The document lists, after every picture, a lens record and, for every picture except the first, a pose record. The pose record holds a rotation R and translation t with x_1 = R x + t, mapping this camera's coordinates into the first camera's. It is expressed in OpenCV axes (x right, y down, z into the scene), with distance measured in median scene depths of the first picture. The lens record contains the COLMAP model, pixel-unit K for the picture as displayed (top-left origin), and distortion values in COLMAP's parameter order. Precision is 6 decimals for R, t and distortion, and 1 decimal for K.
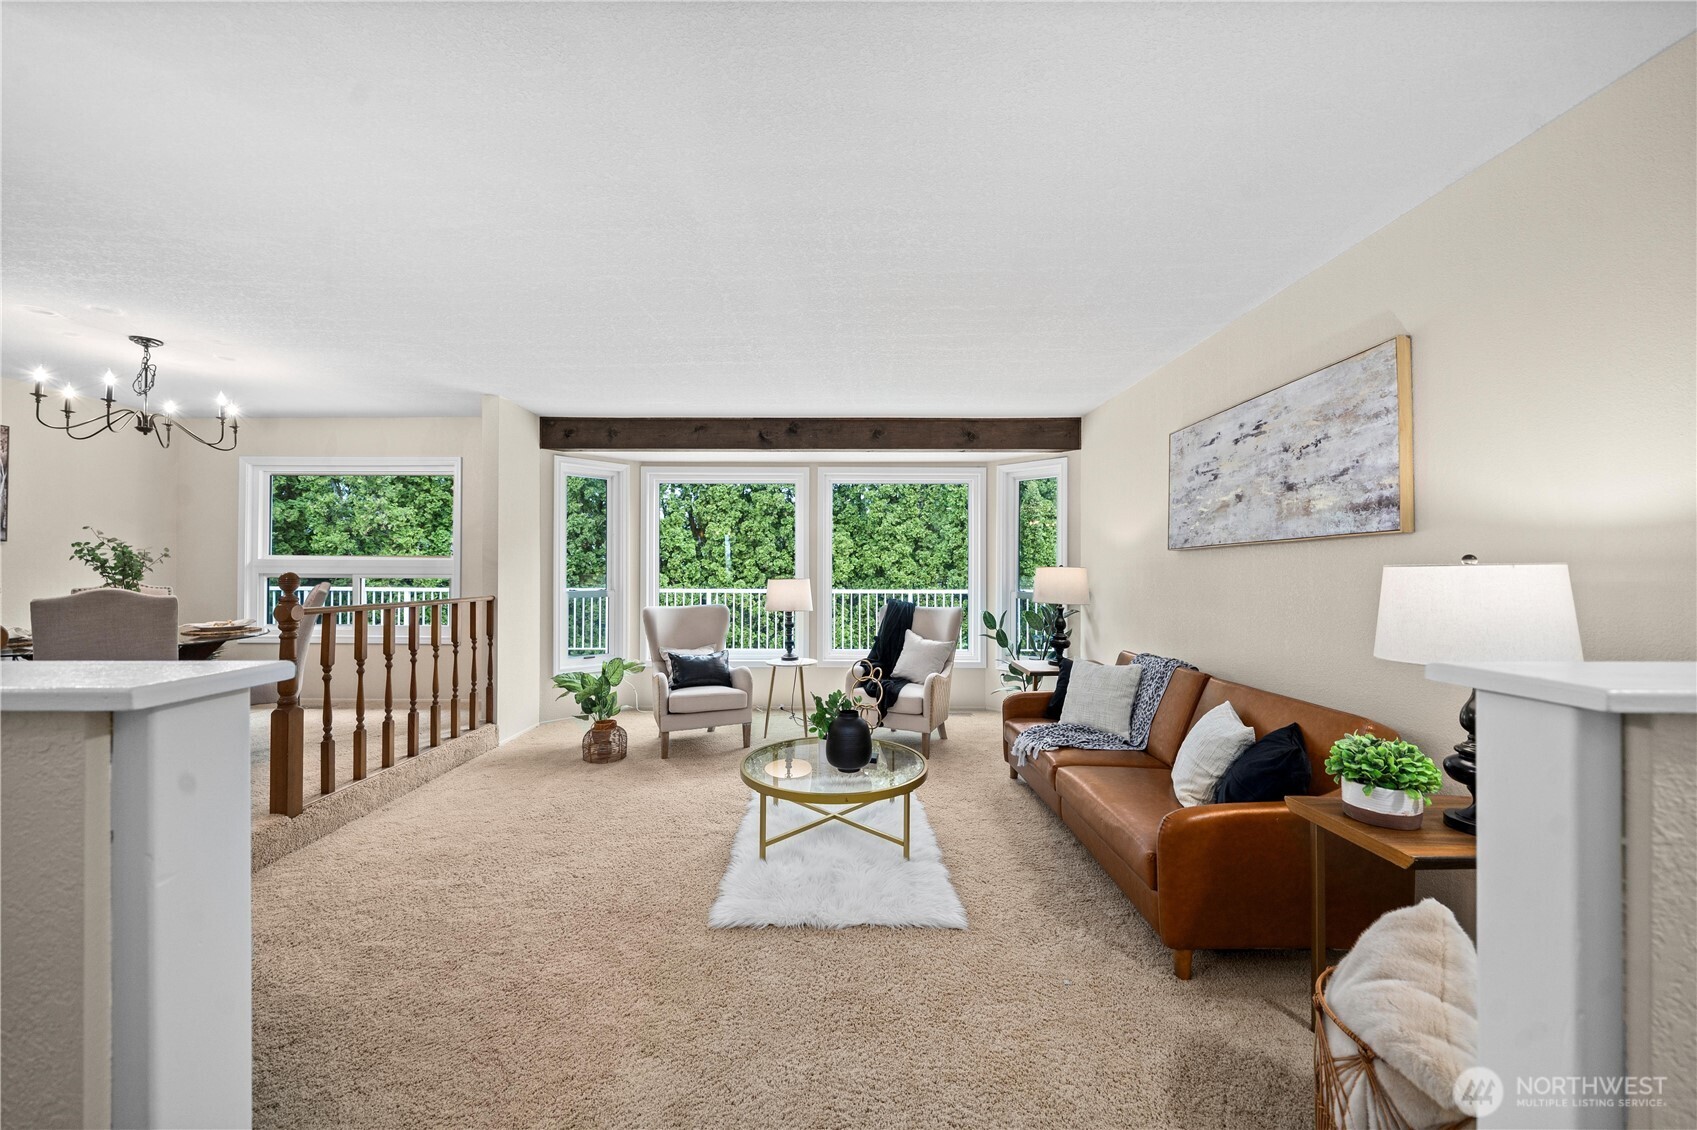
lens RADIAL K [[614.4, 0, 847.5], [0, 614.4, 565.1], [0, 0, 1]] dist [-0.000734, -0.000061]
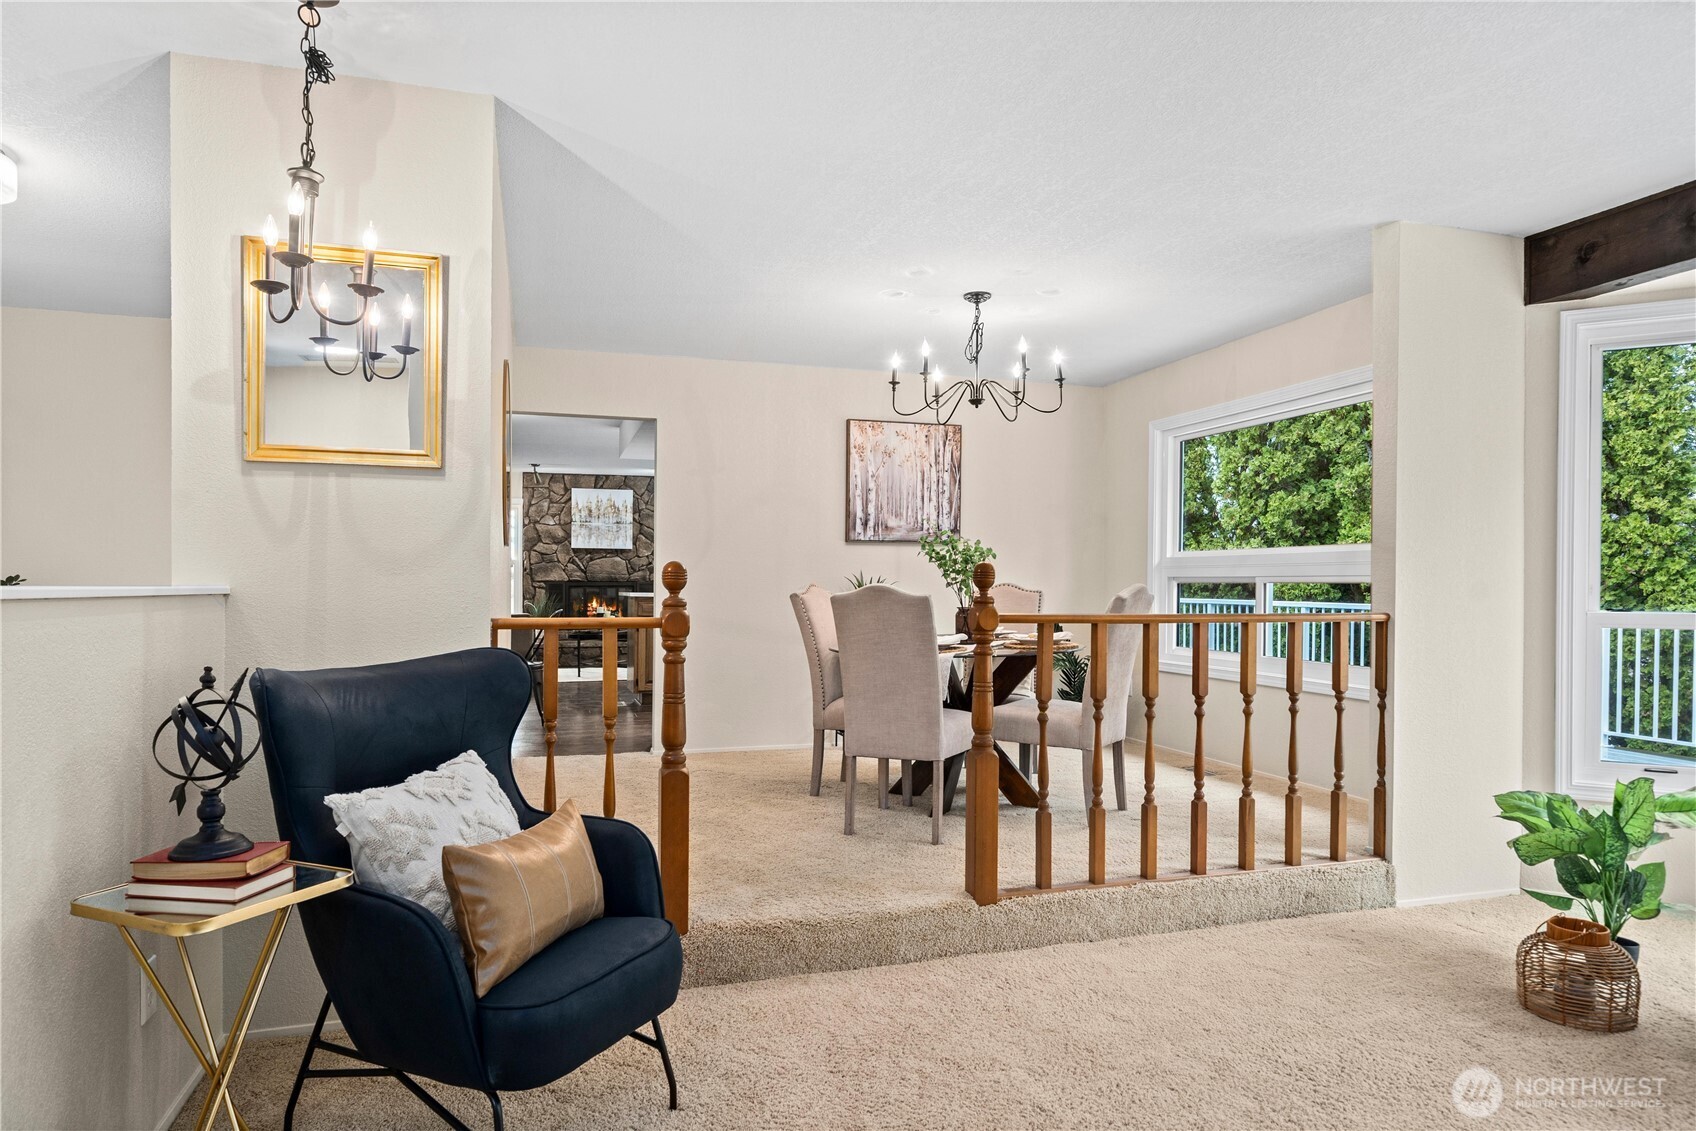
lens RADIAL K [[1010.1, 0, 841.8], [0, 1010.1, 598.8], [0, 0, 1]] dist [0.006707, 0.001618]
pose [[0.285570, 0.013632, -0.958261, 0.117662], [0.004977, 0.999864, 0.015708, 0.023339], [0.958345, -0.009255, 0.285464, 0.344050]]
